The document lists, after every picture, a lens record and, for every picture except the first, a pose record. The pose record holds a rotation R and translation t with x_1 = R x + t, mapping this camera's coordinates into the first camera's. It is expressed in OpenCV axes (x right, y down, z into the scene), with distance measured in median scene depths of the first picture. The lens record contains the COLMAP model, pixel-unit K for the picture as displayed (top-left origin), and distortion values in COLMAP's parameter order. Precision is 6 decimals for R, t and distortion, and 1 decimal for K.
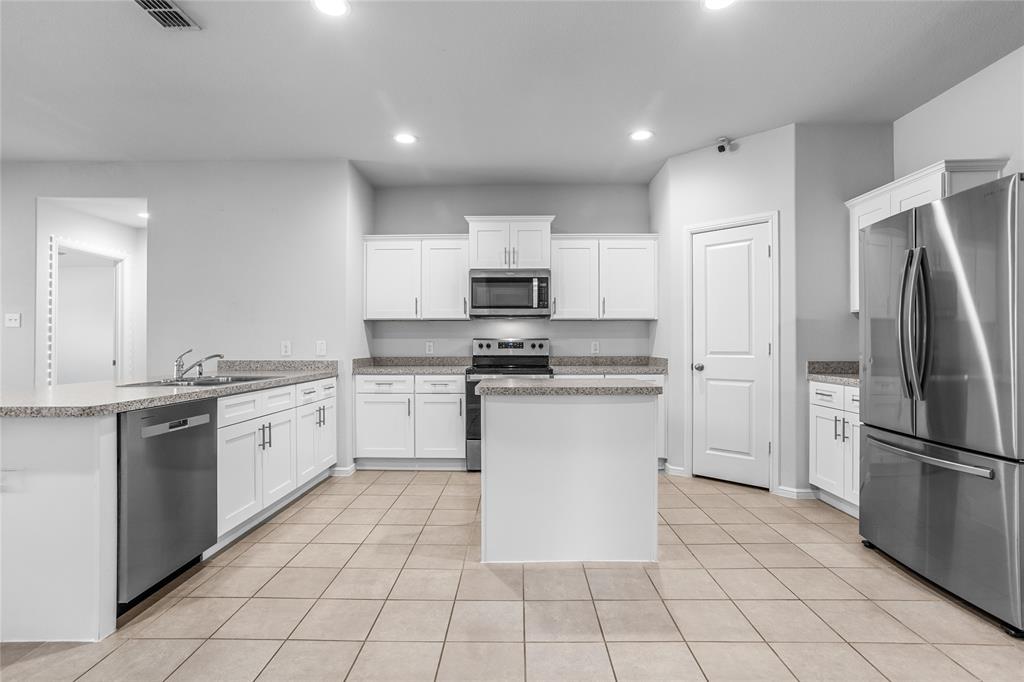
lens RADIAL K [[493.3, 0, 512.0], [0, 493.3, 341.0], [0, 0, 1]] dist [-0.015401, 0.000163]
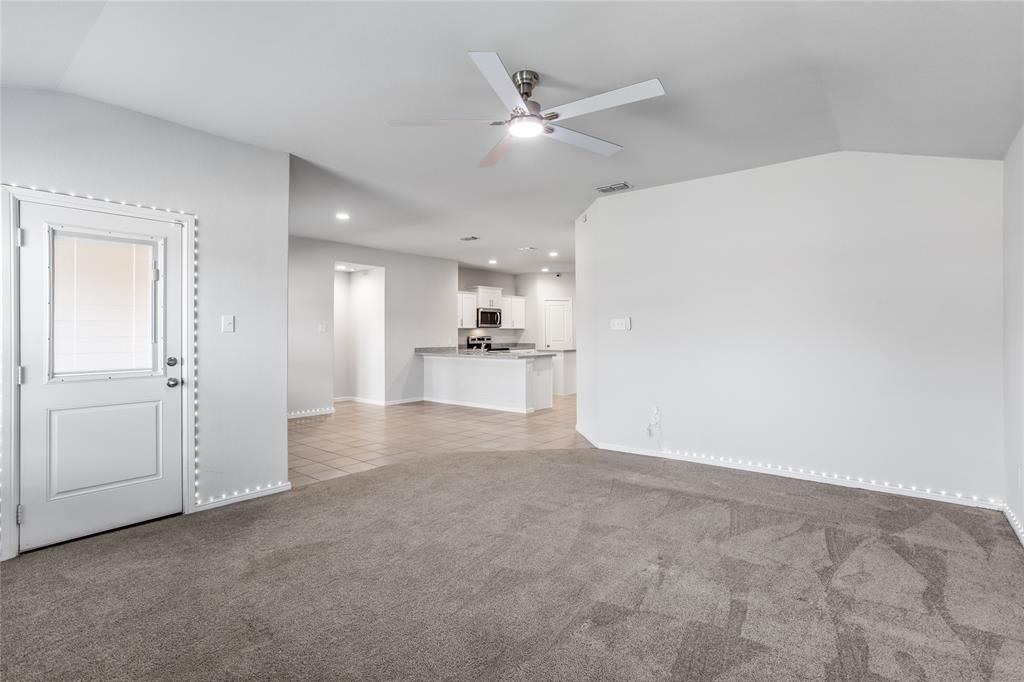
lens RADIAL K [[493.3, 0, 512.0], [0, 493.3, 341.0], [0, 0, 1]] dist [-0.015401, 0.000163]
pose [[0.624871, -0.013564, 0.780611, -1.958224], [-0.001961, 0.999819, 0.018943, -0.030677], [-0.780726, -0.013367, 0.624731, -0.654585]]
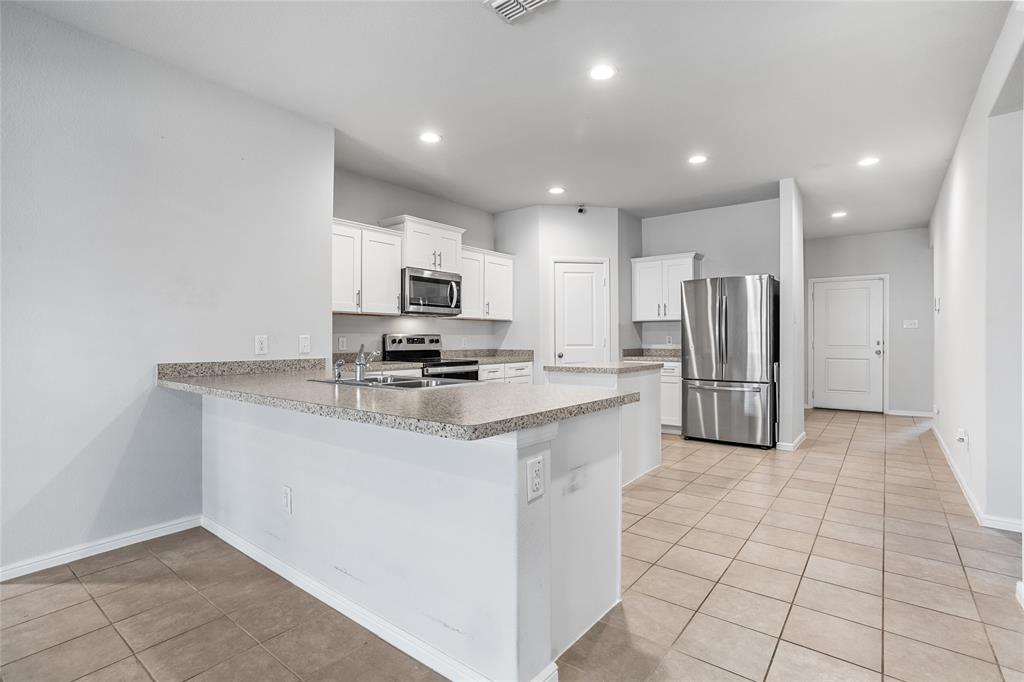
lens RADIAL K [[493.3, 0, 512.0], [0, 493.3, 341.0], [0, 0, 1]] dist [-0.015401, 0.000163]
pose [[0.606560, -0.001669, 0.795036, -0.810157], [-0.002564, 0.999988, 0.004055, 0.005014], [-0.795034, -0.004498, 0.606549, 0.214635]]
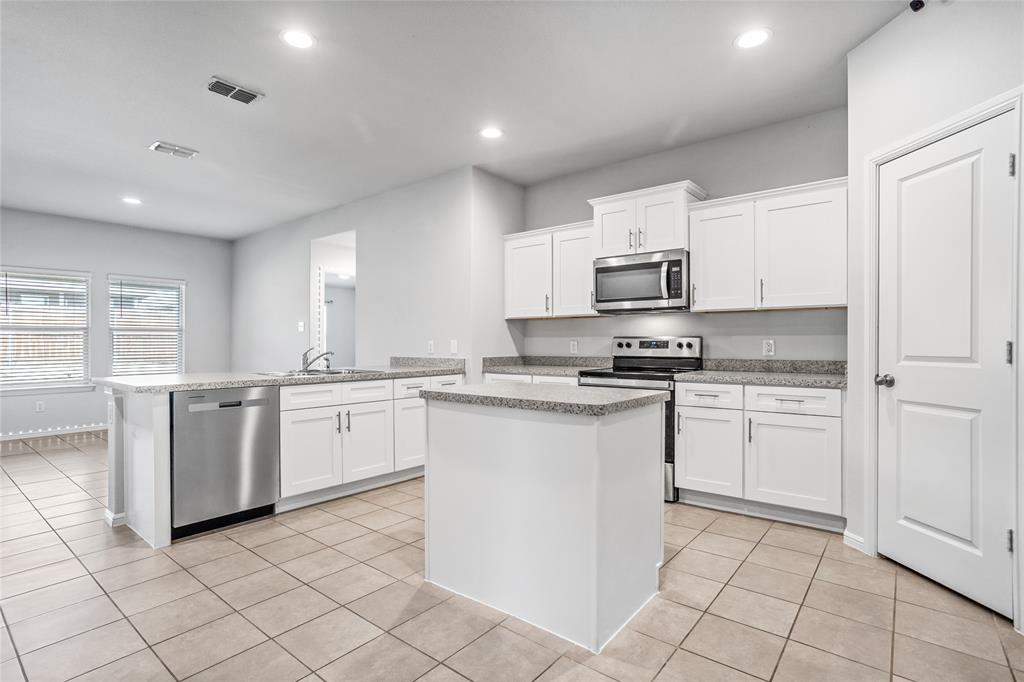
lens RADIAL K [[497.1, 0, 512.0], [0, 497.1, 341.0], [0, 0, 1]] dist [-0.033622, 0.024710]
pose [[0.784244, -0.002675, -0.620446, 0.370871], [0.004083, 0.999991, 0.000849, 0.001175], [0.620439, -0.003200, 0.784249, 0.218056]]
